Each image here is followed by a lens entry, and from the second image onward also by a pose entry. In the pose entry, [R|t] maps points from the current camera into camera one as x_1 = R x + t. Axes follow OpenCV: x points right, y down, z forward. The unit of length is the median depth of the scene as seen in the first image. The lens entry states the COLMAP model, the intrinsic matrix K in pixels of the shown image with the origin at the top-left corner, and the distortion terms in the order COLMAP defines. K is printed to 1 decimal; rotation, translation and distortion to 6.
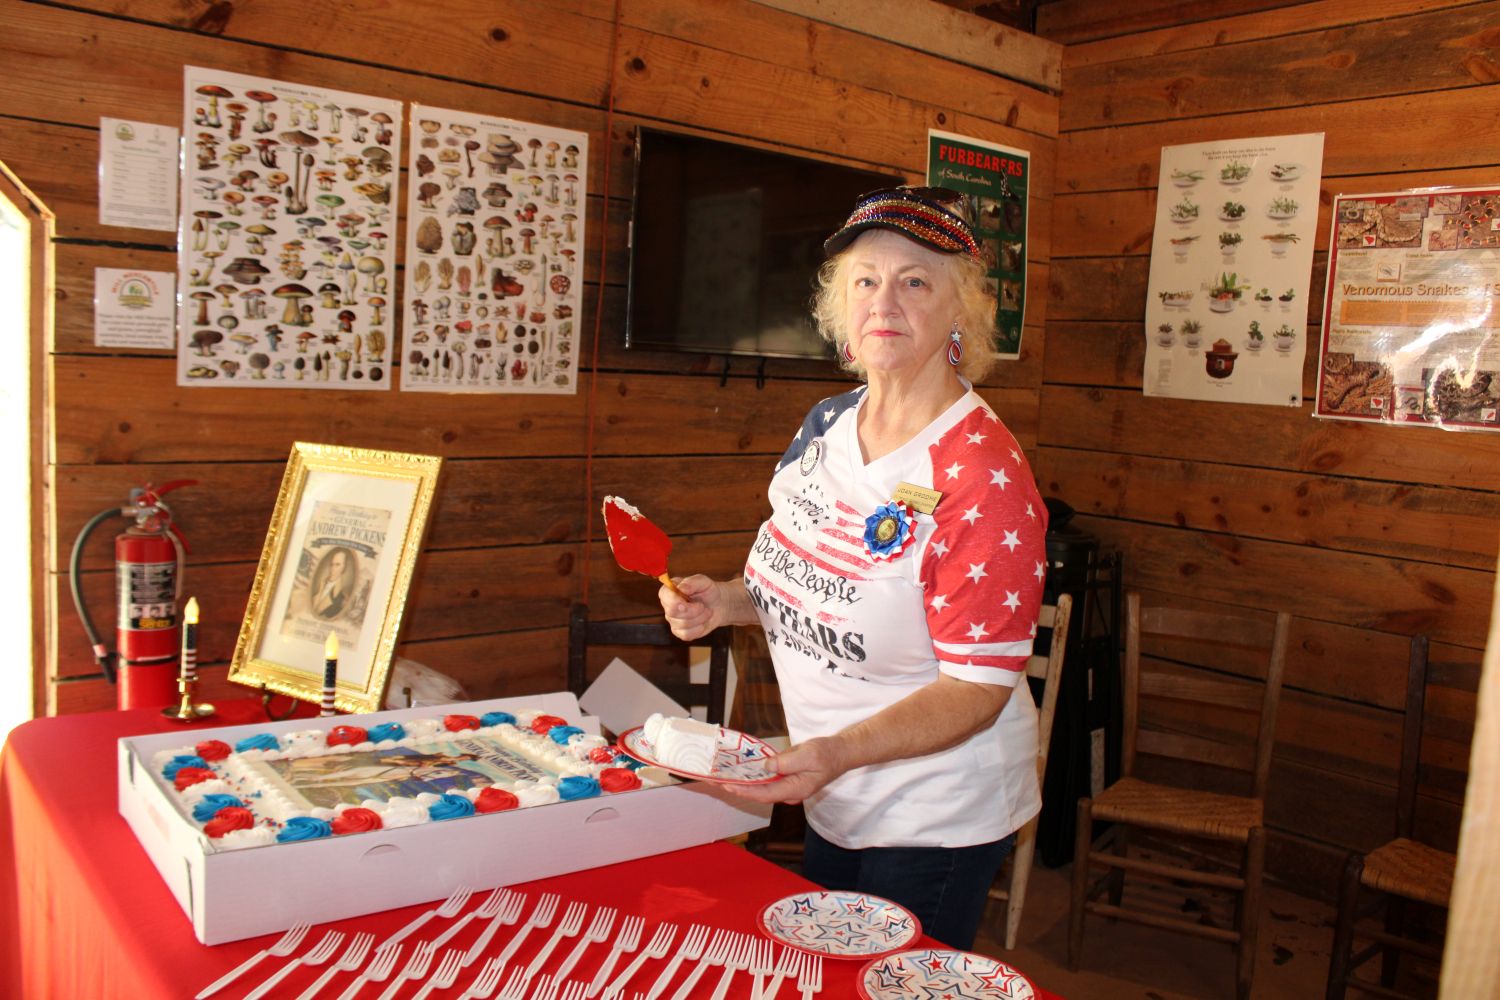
lens RADIAL K [[1239.4, 0, 734.0], [0, 1239.4, 488.6], [0, 0, 1]] dist [-0.164013, 0.141522]
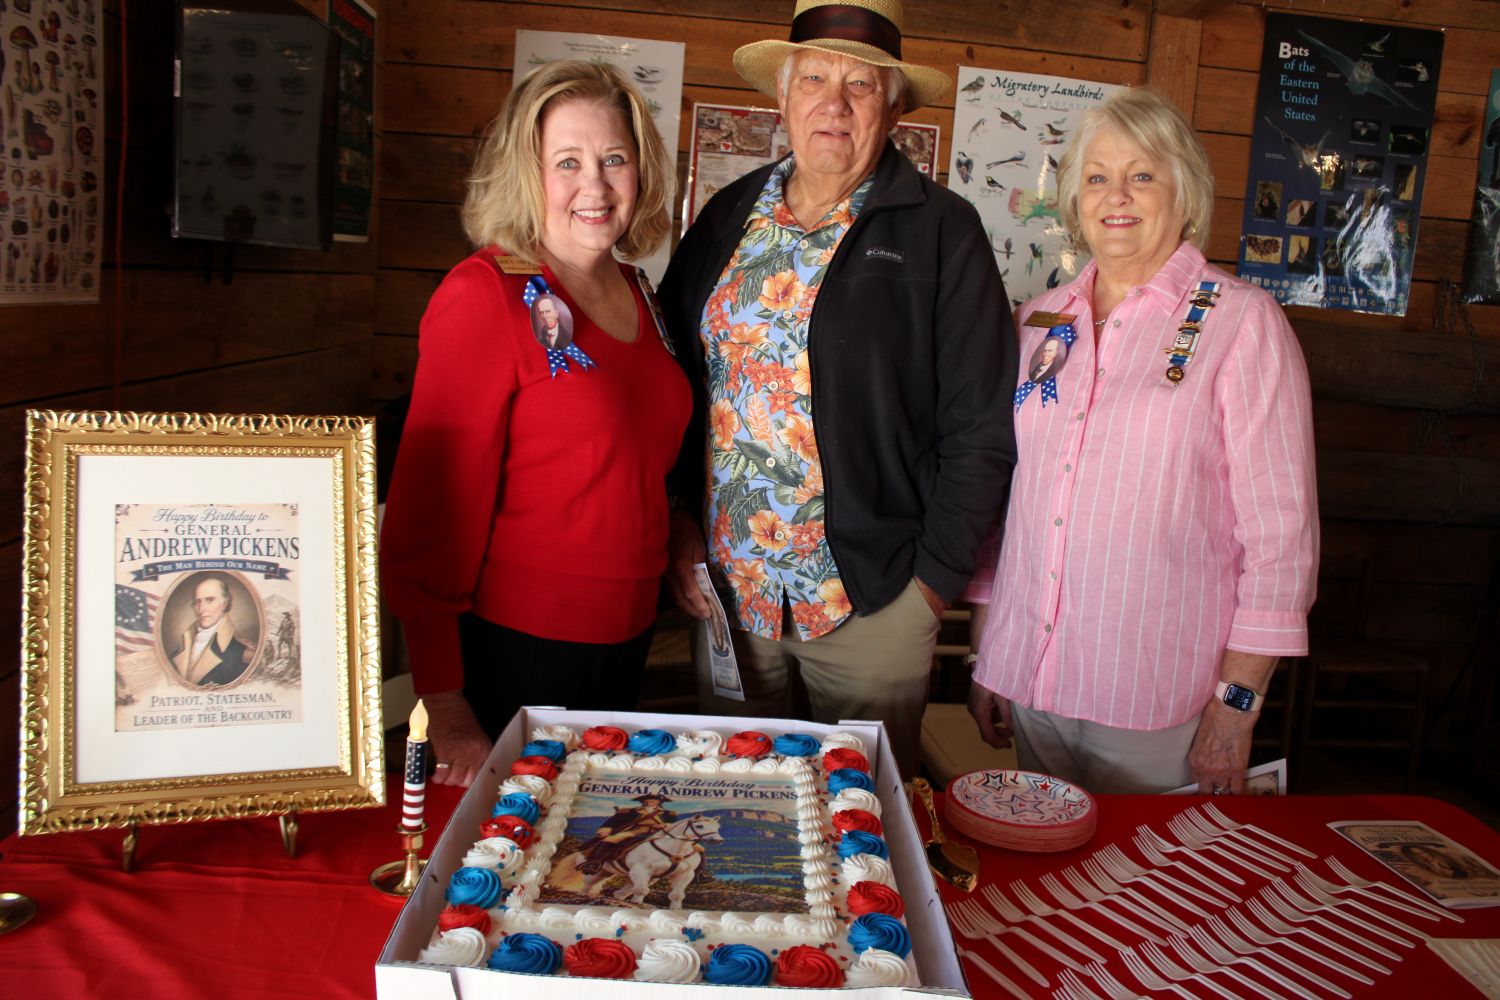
lens RADIAL K [[1239.4, 0, 755.4], [0, 1239.4, 504.9], [0, 0, 1]] dist [-0.164013, 0.141522]
pose [[0.601229, -0.141133, 0.786515, -0.468996], [0.035499, 0.988025, 0.150155, -0.051528], [-0.798288, -0.062357, 0.599039, 0.294026]]
